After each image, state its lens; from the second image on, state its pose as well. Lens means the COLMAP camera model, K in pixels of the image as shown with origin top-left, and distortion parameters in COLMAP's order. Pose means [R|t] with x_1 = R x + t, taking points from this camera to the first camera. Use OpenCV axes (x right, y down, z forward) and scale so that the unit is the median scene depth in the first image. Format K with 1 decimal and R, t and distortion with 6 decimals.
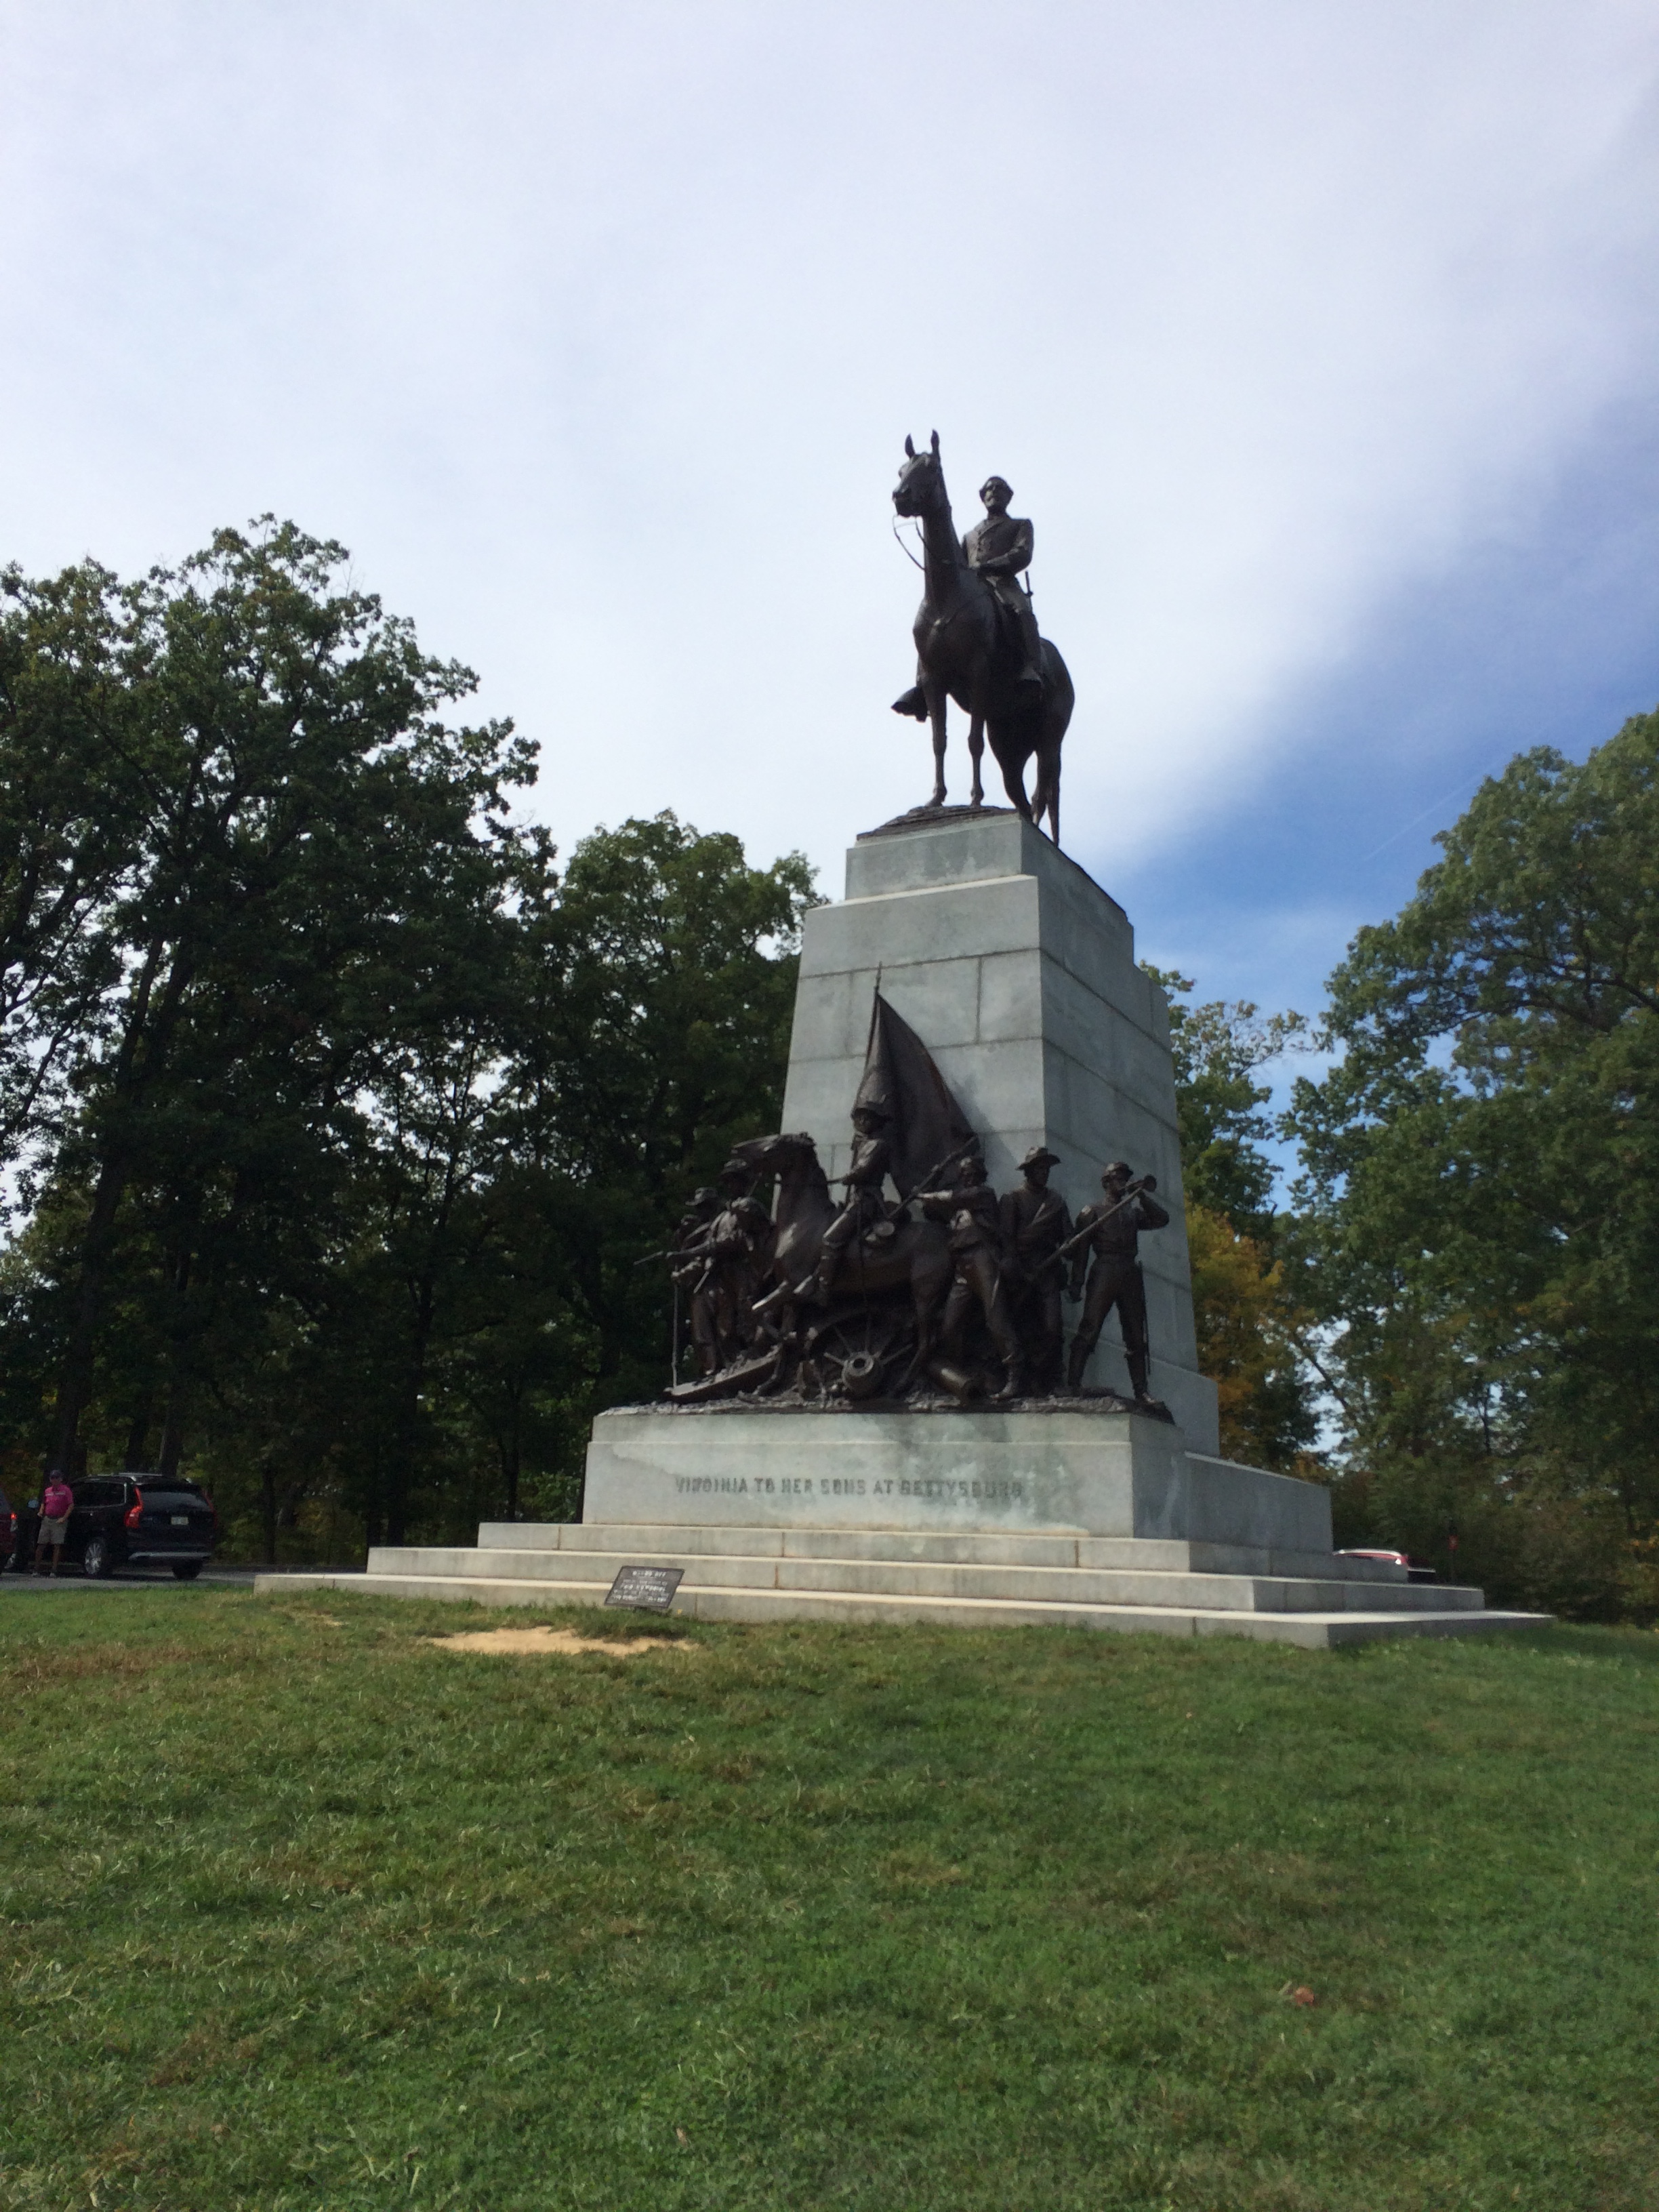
lens RADIAL K [[1901.9, 0, 829.5], [0, 1901.9, 1106.0], [0, 0, 1]] dist [0.092646, -0.128563]
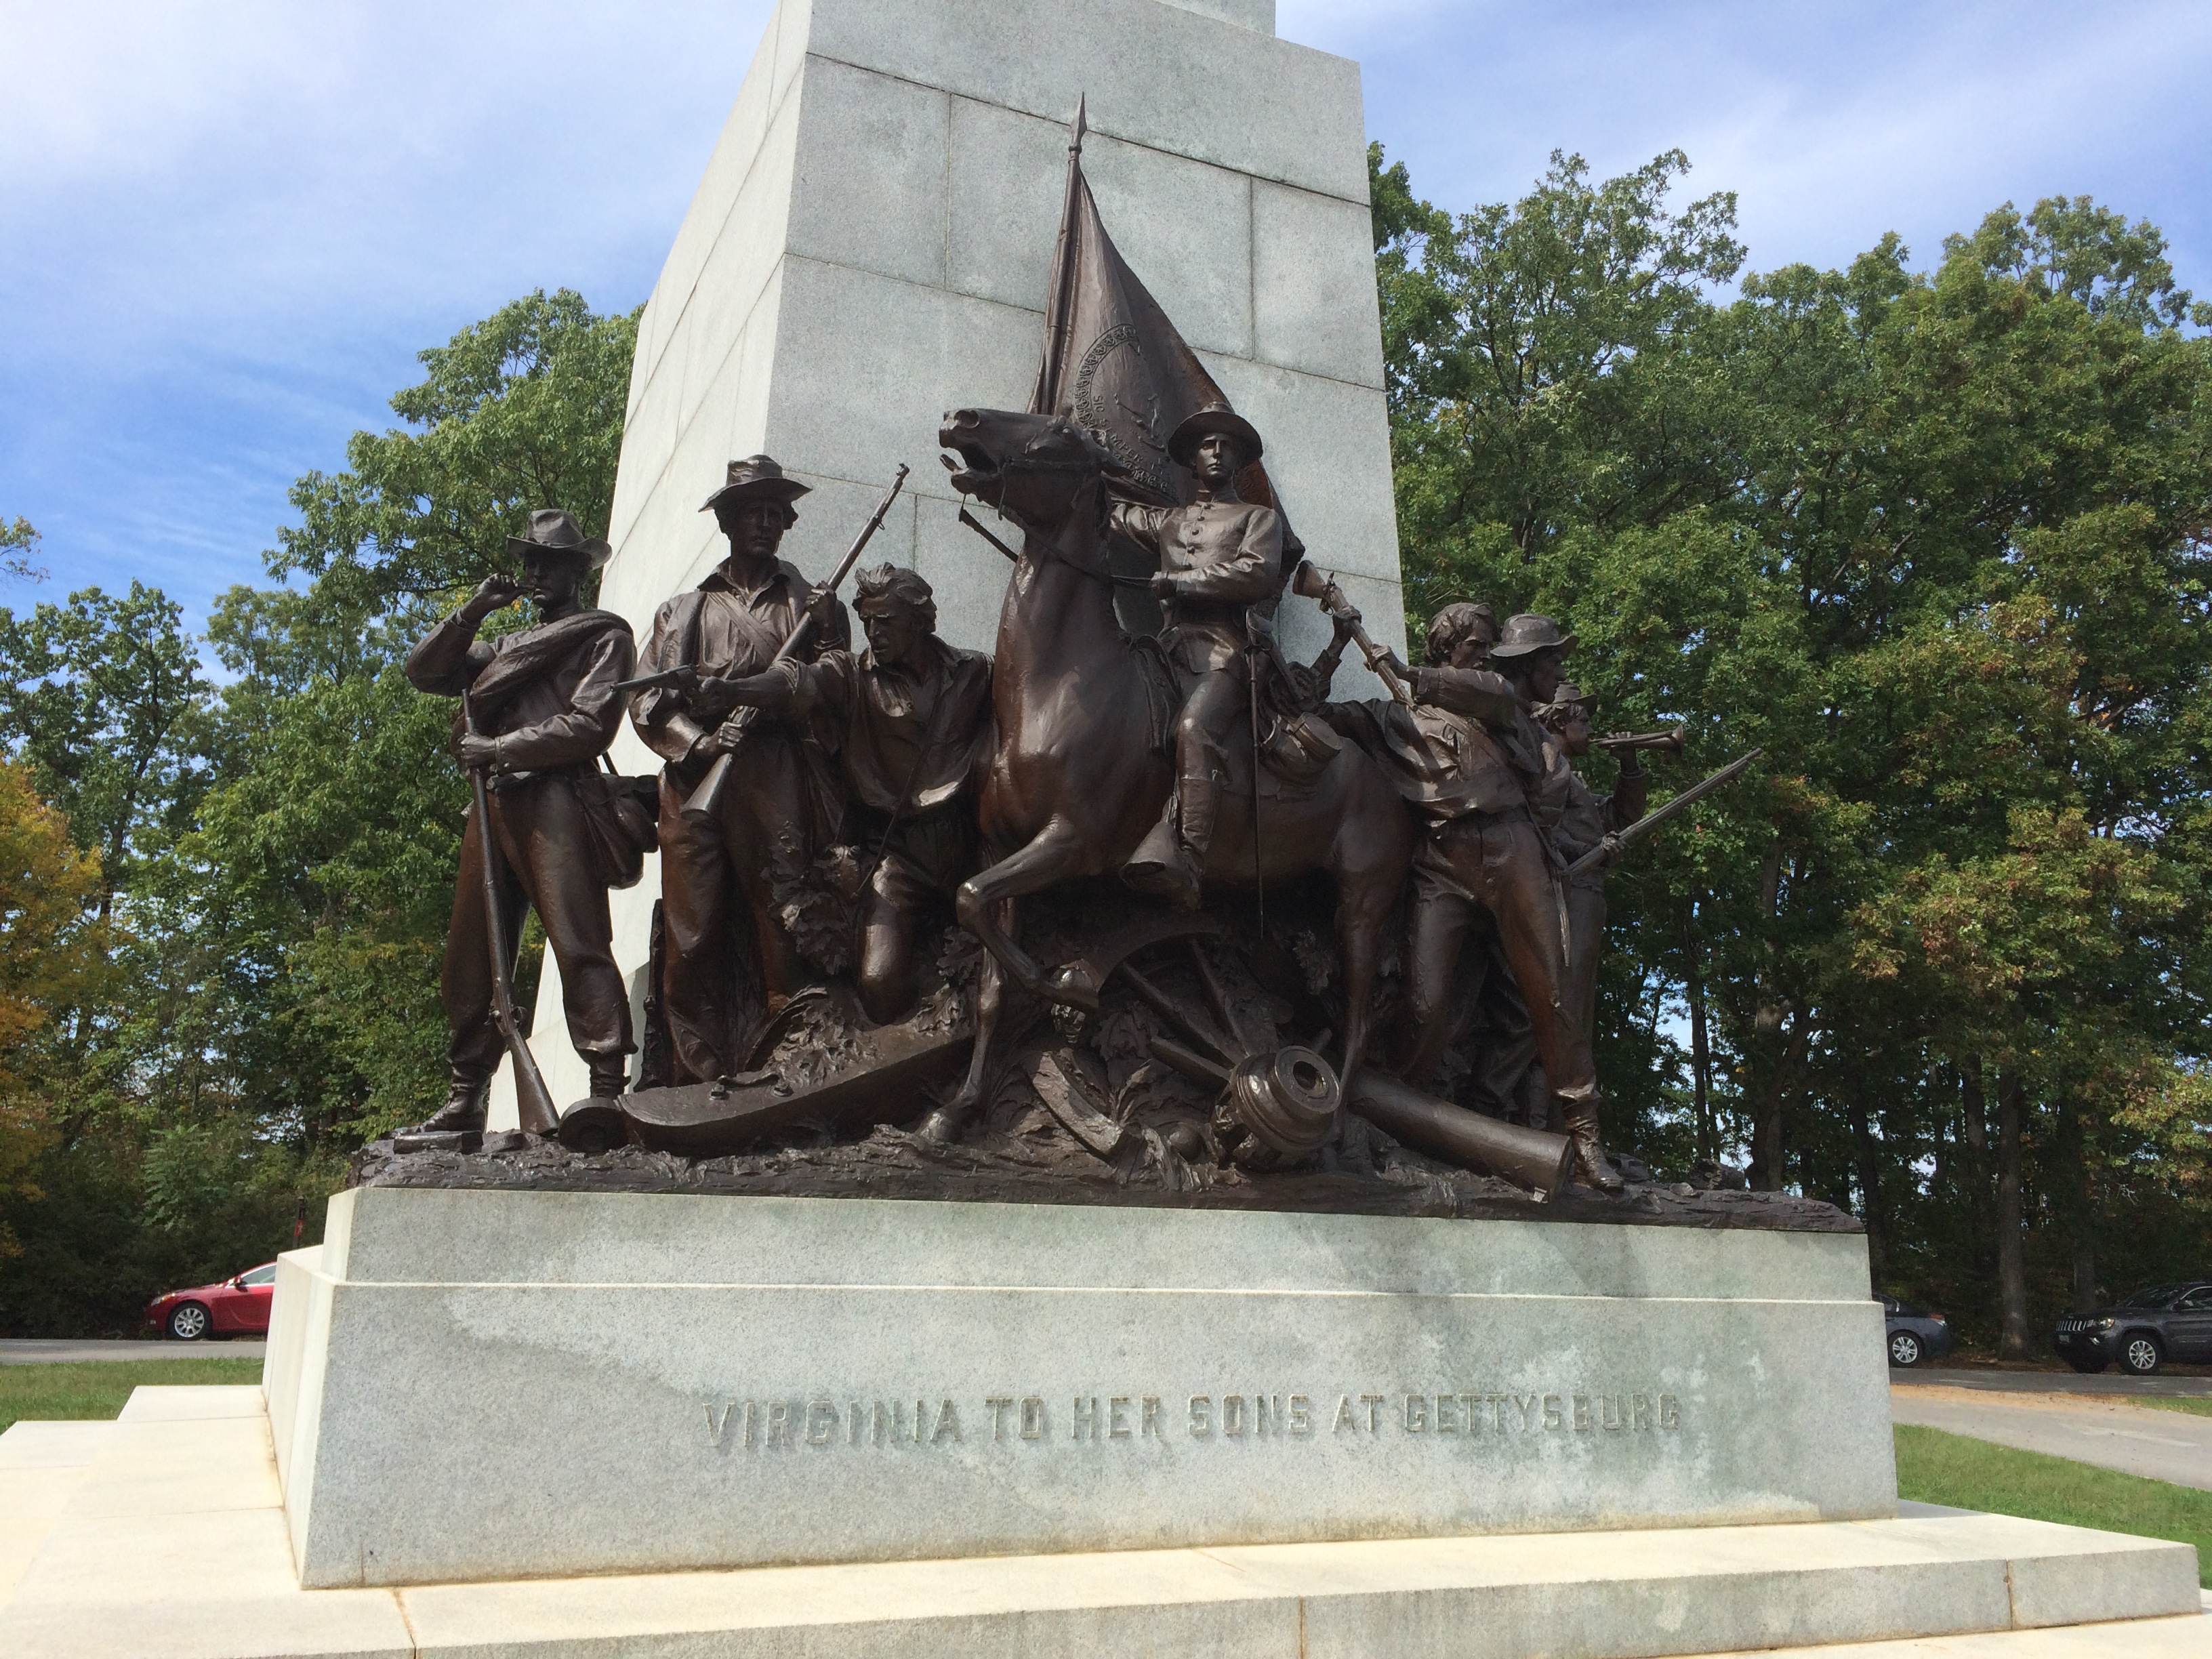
lens RADIAL K [[1901.9, 0, 1106.0], [0, 1901.9, 829.5], [0, 0, 1]] dist [0.092646, -0.128563]
pose [[0.628278, 0.149021, 0.763584, -0.288092], [-0.181589, 0.982463, -0.042326, 0.107129], [-0.756500, -0.112066, 0.644320, 0.769303]]
